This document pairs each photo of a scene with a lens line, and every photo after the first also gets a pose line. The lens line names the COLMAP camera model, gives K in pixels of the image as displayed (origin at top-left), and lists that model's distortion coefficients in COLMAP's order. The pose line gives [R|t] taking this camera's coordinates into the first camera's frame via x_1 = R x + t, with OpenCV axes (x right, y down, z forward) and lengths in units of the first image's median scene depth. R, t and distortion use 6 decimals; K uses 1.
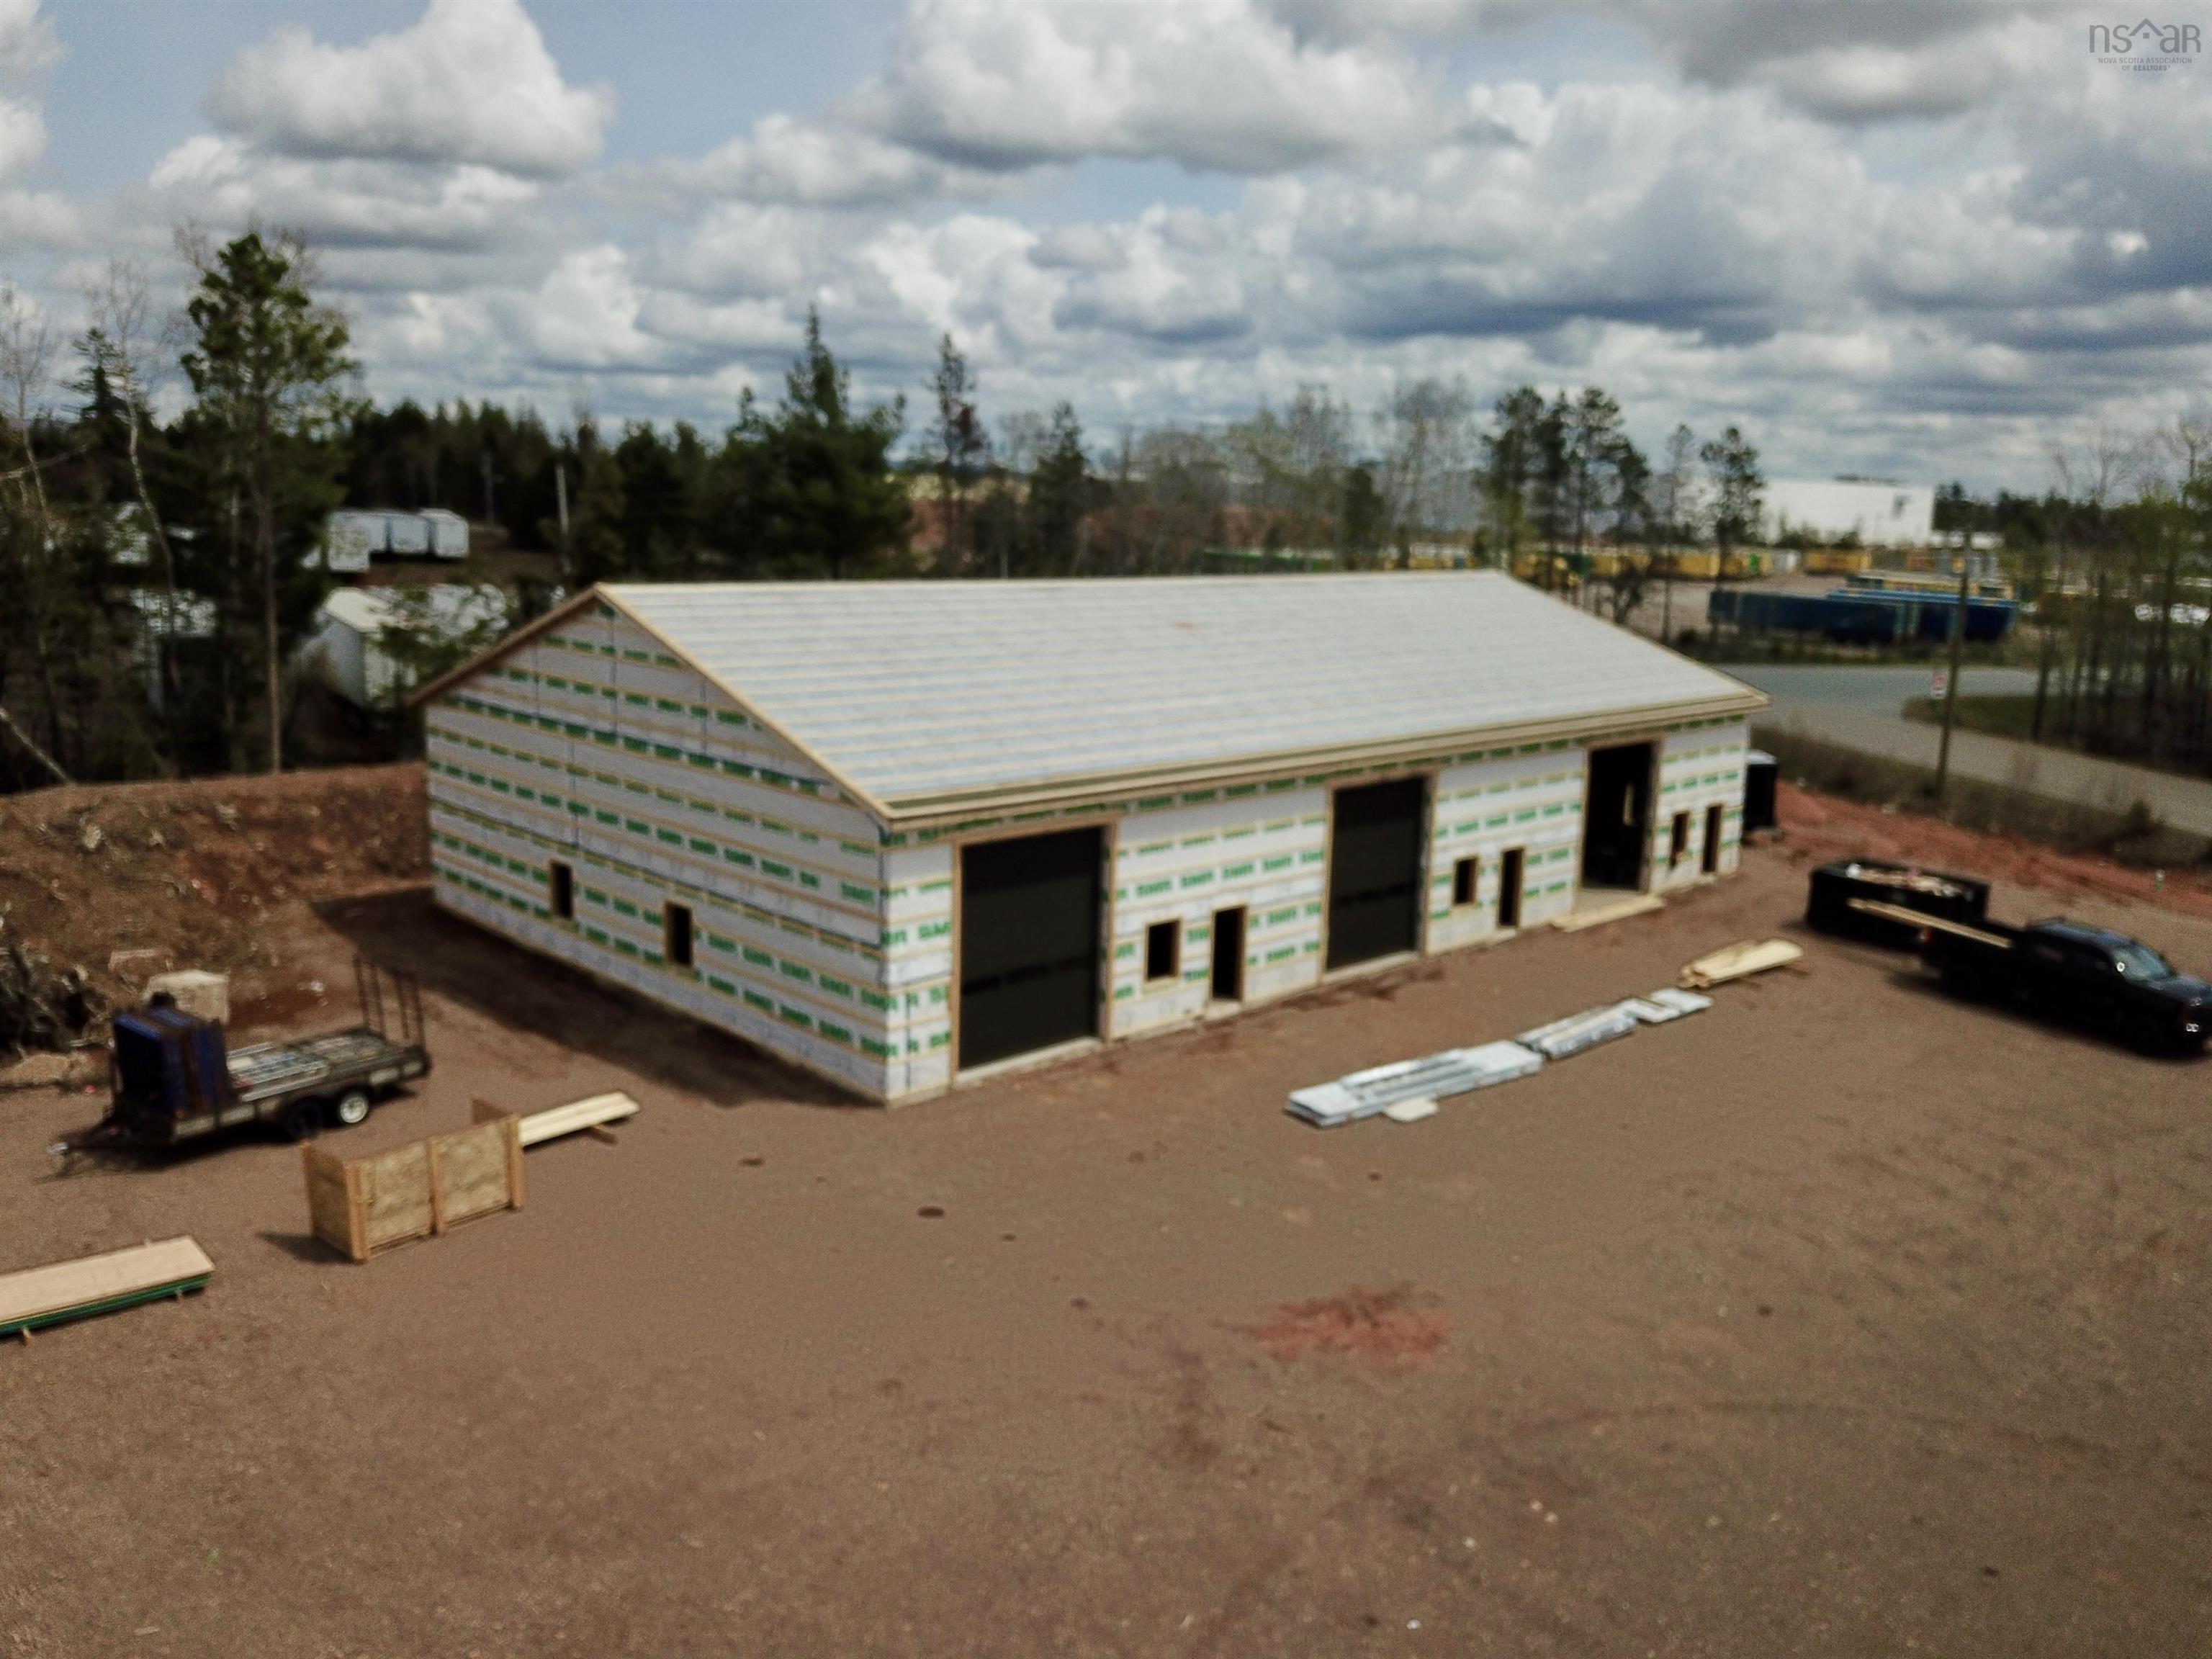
lens RADIAL K [[1725.2, 0, 1102.3], [0, 1725.2, 834.0], [0, 0, 1]] dist [0.003196, 0.000133]
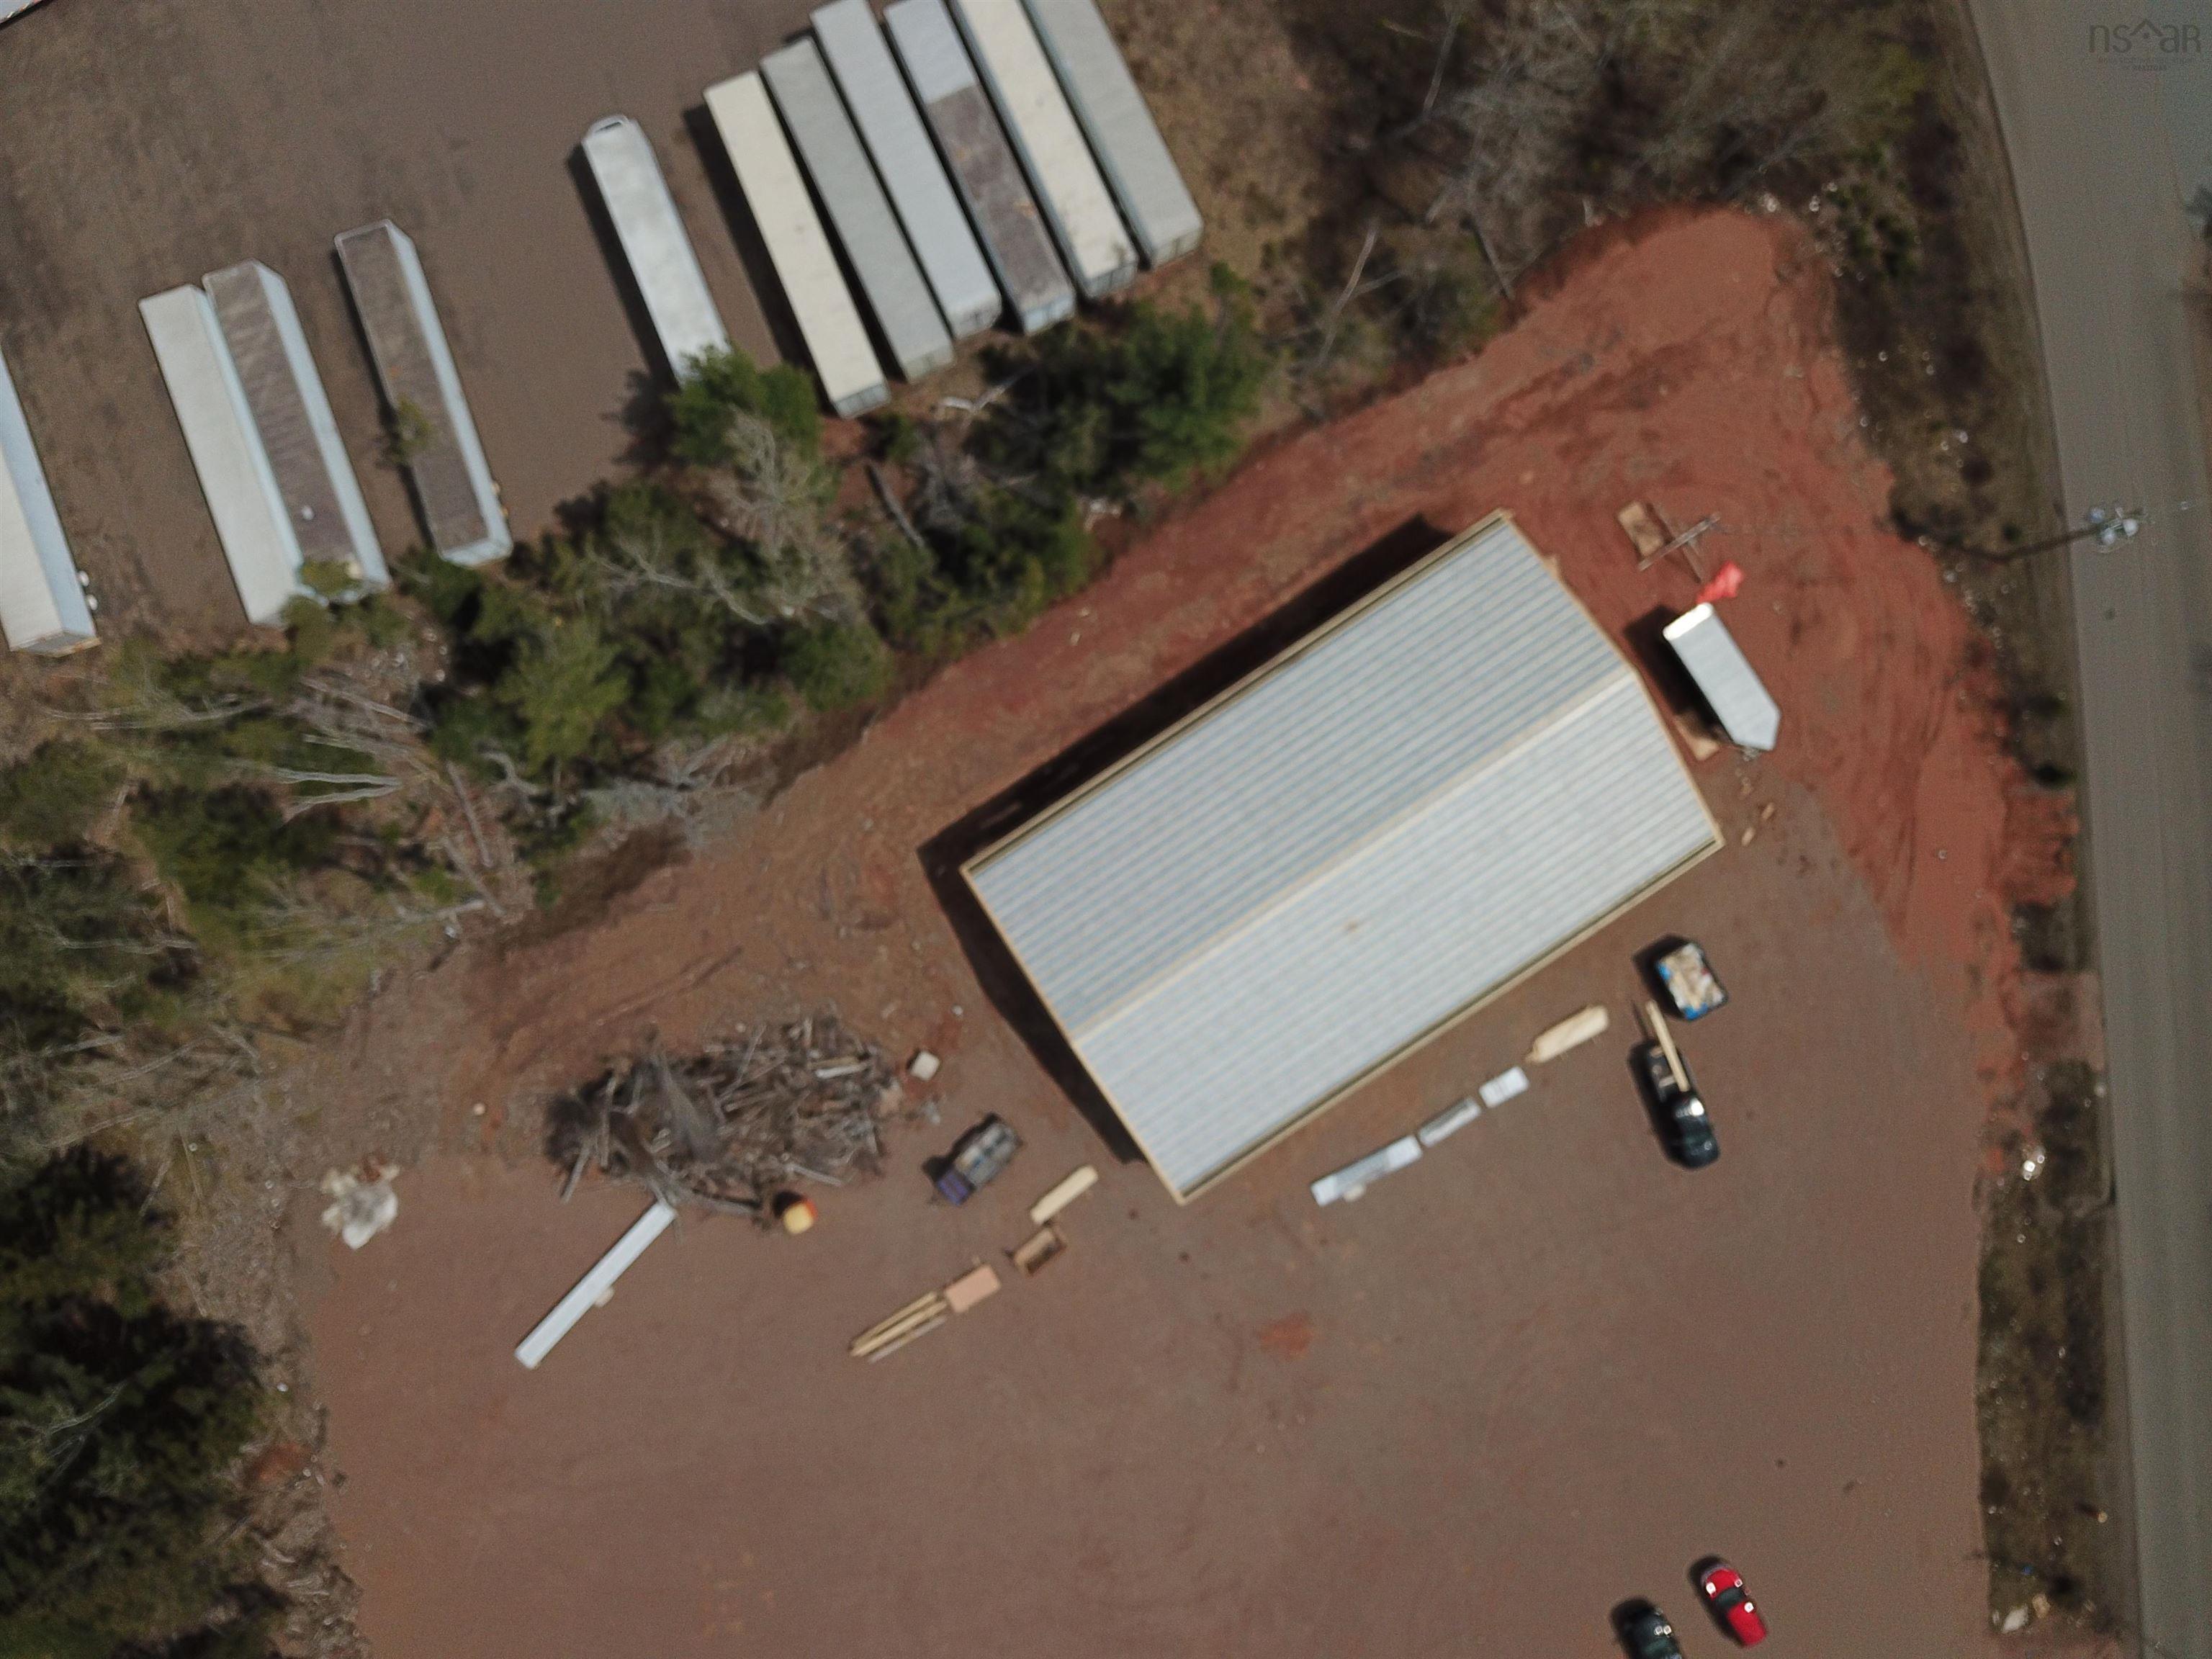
lens RADIAL K [[1706.1, 0, 1074.0], [0, 1706.1, 823.9], [0, 0, 1]] dist [-0.011283, 0.028071]
pose [[0.983269, 0.175511, -0.048772, -0.212879], [0.007437, 0.228836, 0.973437, -2.322906], [0.182010, -0.957512, 0.223702, 0.721788]]
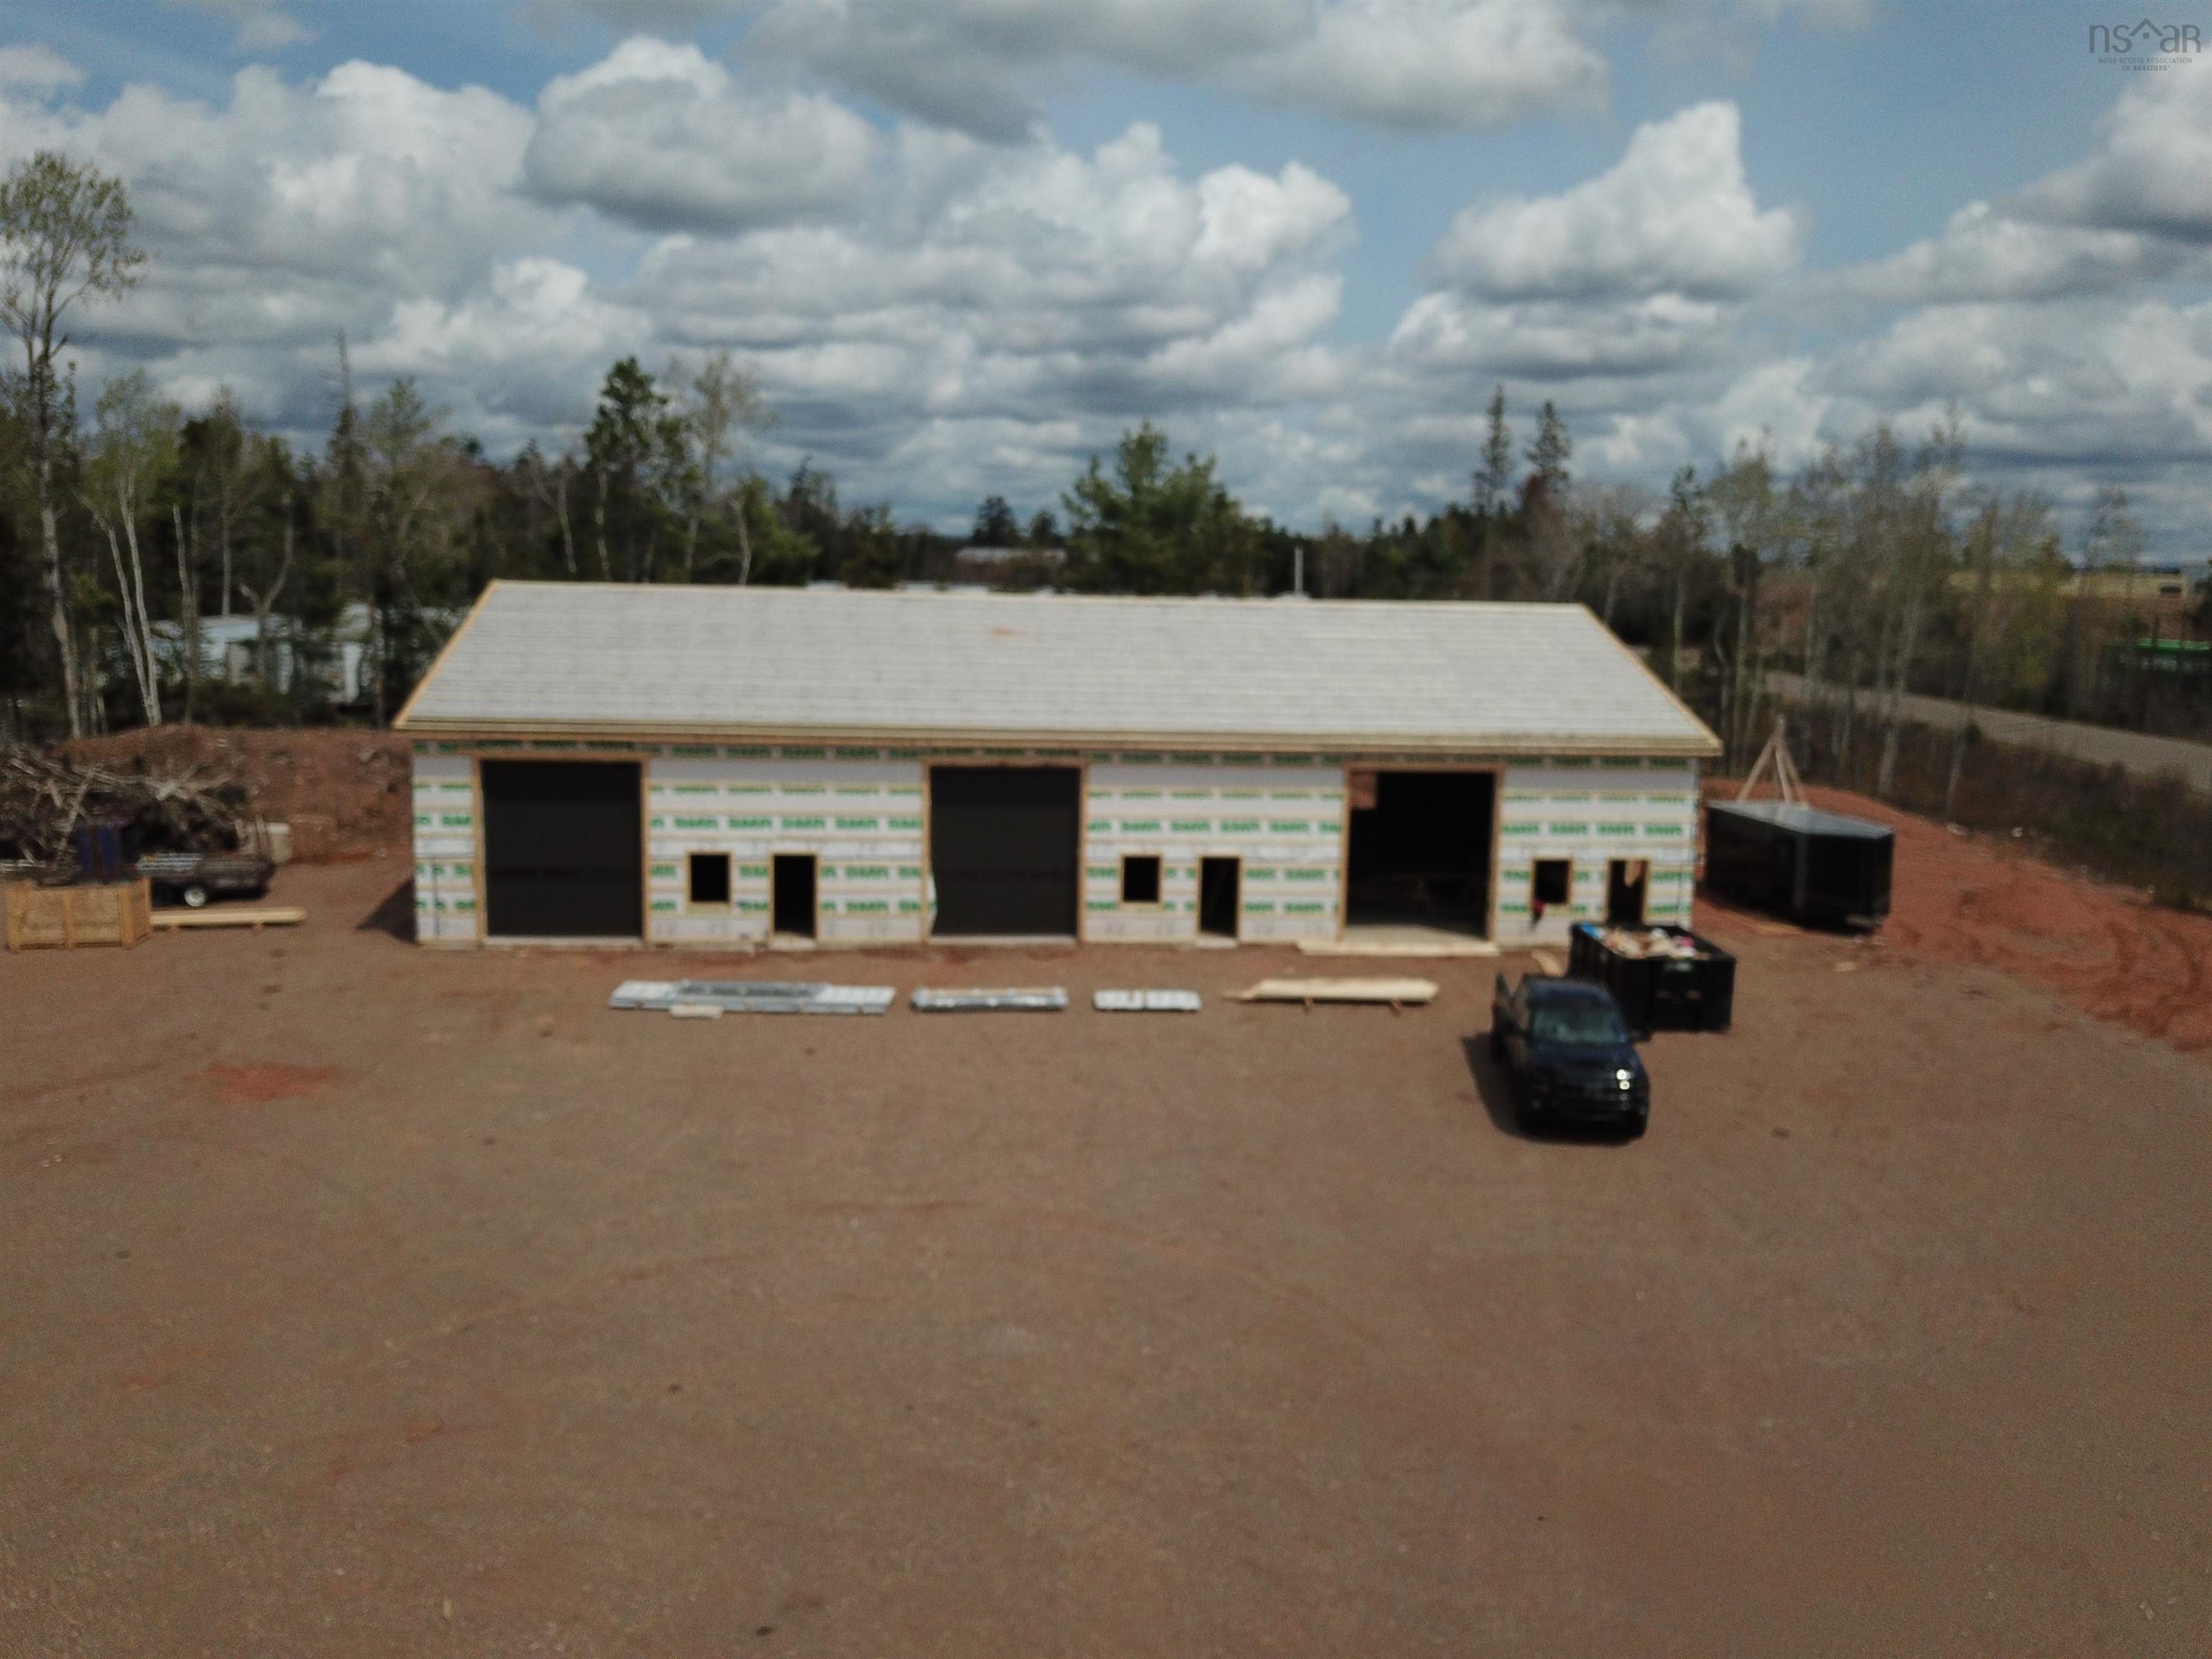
lens RADIAL K [[1713.5, 0, 1106.0], [0, 1713.5, 829.5], [0, 0, 1]] dist [-0.010072, 0.000569]
pose [[0.789350, 0.079897, -0.608723, 0.903256], [-0.119897, 0.992466, -0.025210, 0.029297], [0.602123, 0.092883, 0.792982, 0.202782]]
